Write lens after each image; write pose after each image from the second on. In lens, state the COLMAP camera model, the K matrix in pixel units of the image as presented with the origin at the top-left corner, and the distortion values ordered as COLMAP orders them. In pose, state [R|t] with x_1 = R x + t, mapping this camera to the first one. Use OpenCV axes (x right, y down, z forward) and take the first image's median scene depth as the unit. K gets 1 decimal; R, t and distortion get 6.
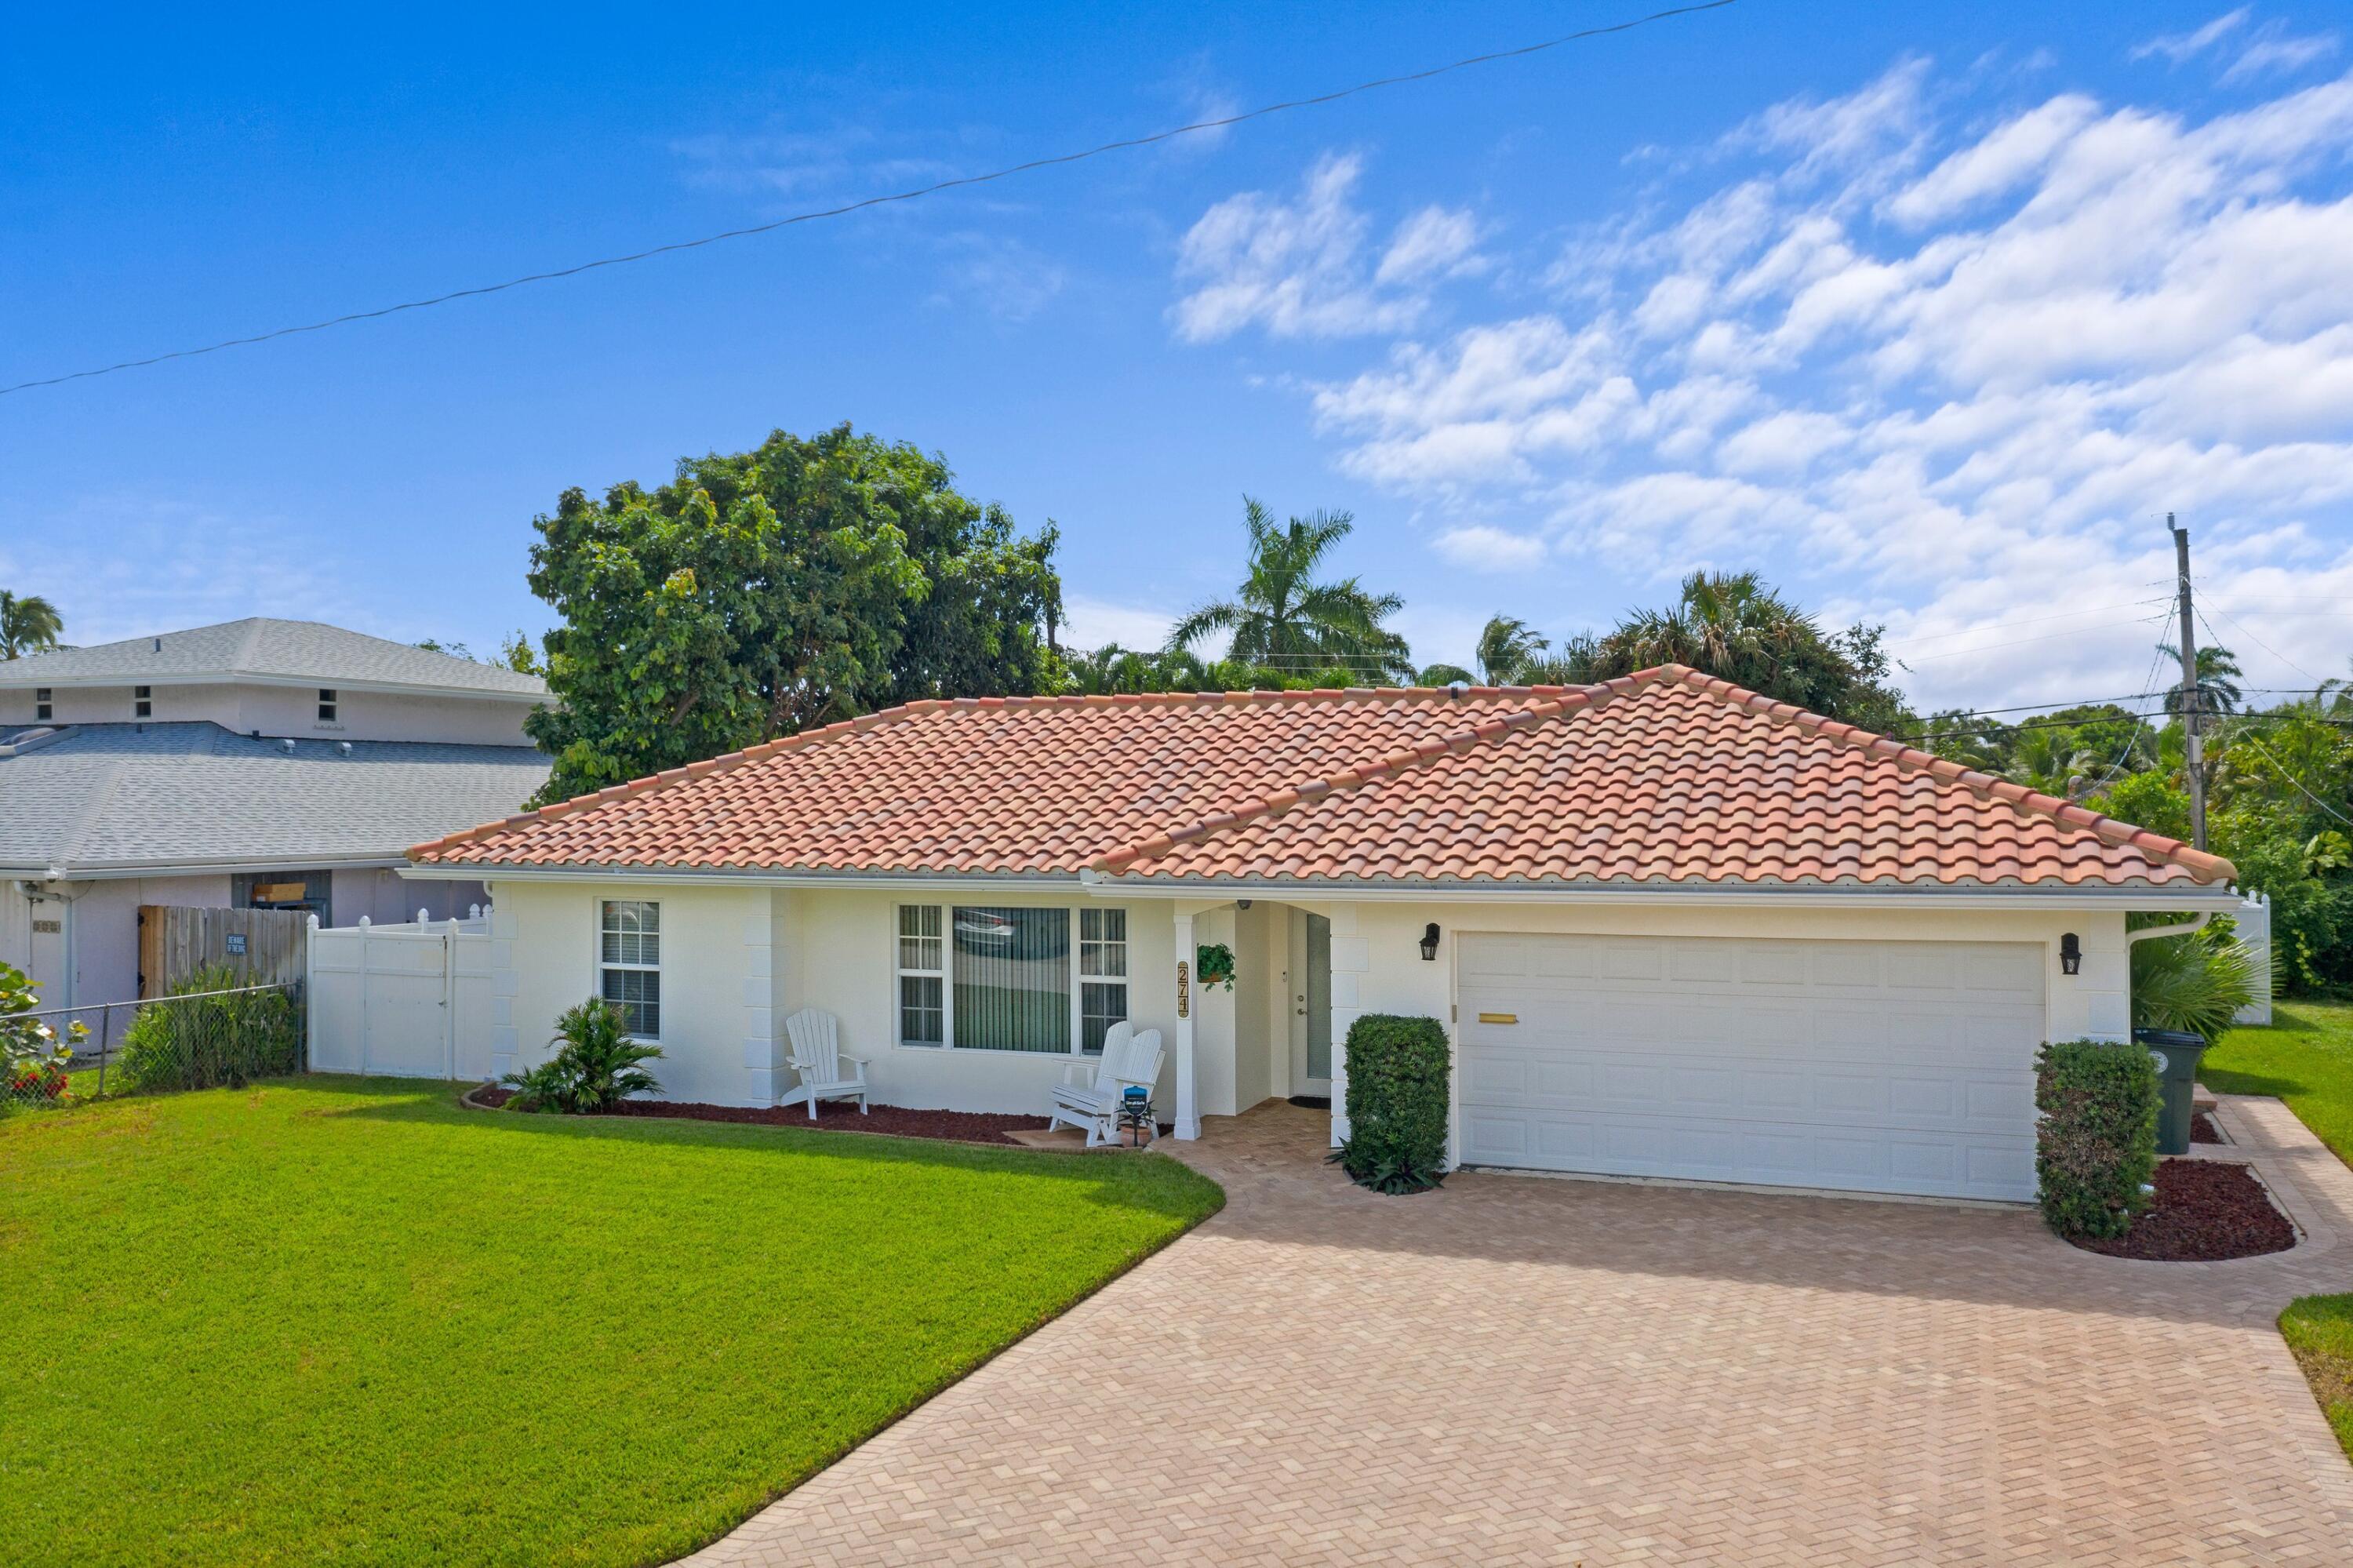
lens RADIAL K [[1873.5, 0, 1179.2], [0, 1873.5, 782.7], [0, 0, 1]] dist [-0.037217, -0.004810]
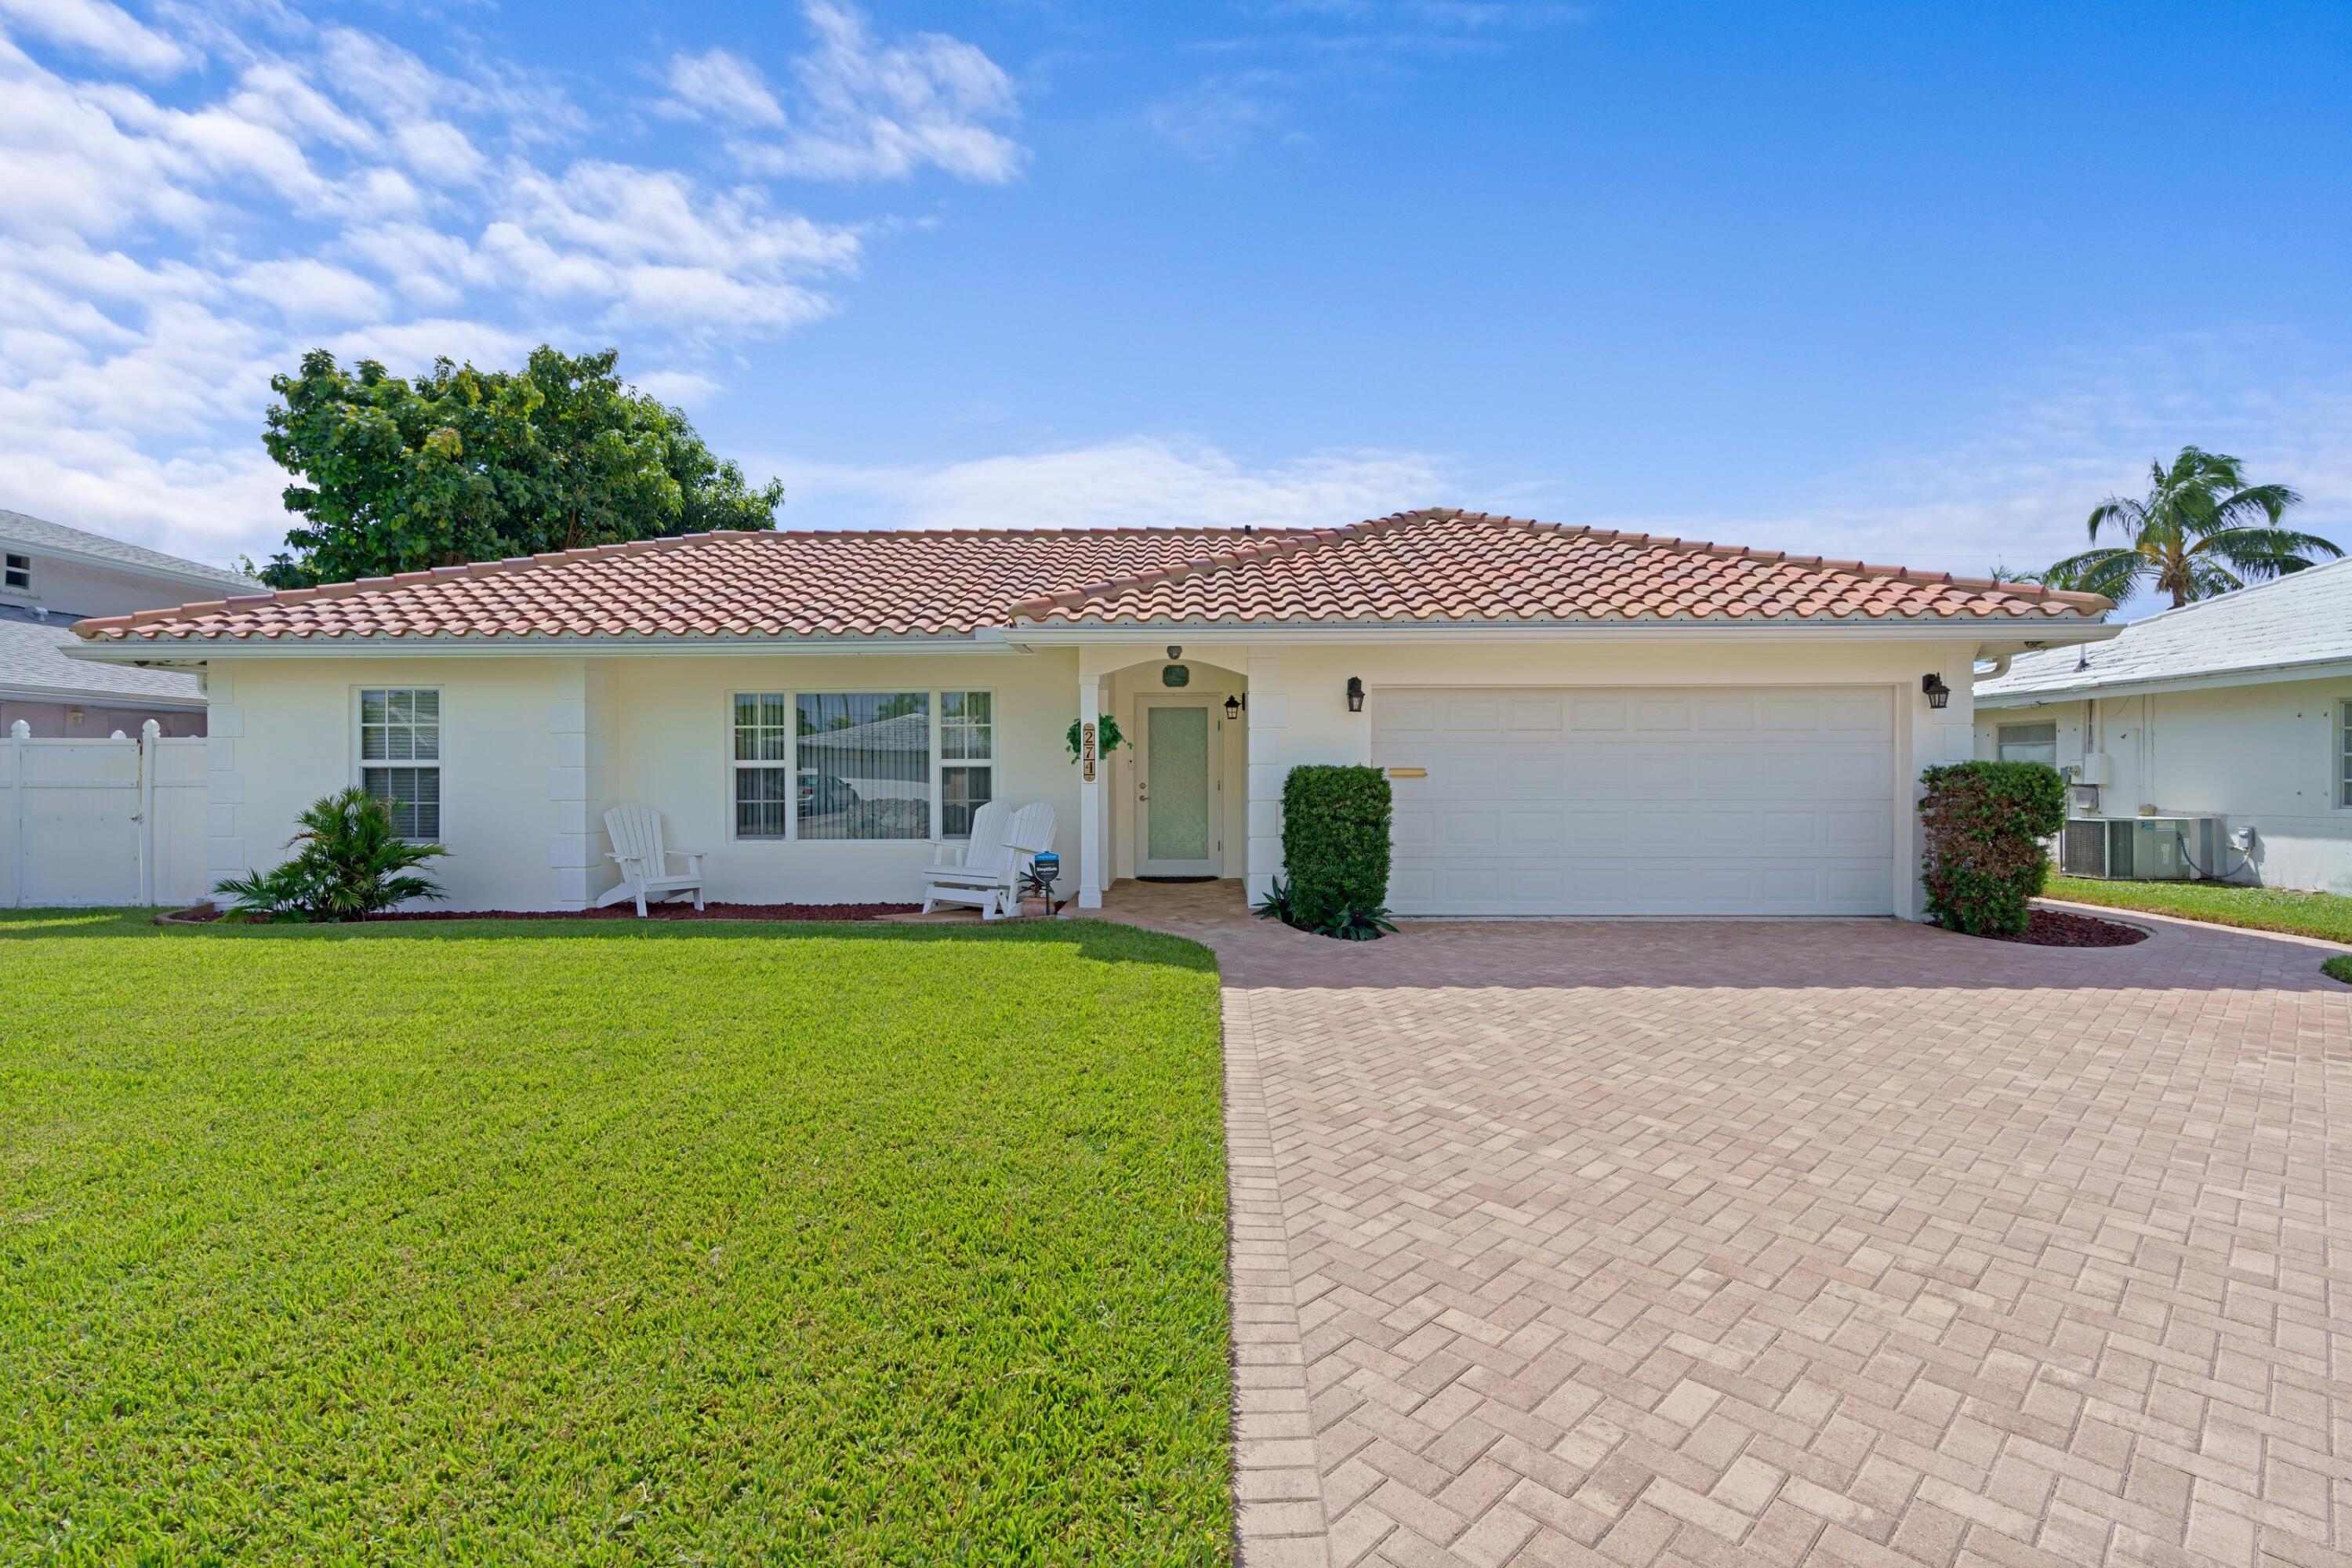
lens RADIAL K [[1071.3, 0, 1167.8], [0, 1071.3, 782.7], [0, 0, 1]] dist [-0.008968, 0.002538]
pose [[0.935872, 0.000836, 0.352338, -0.137484], [-0.003509, 0.999970, 0.006948, 0.108435], [-0.352322, -0.007739, 0.935847, 0.415002]]
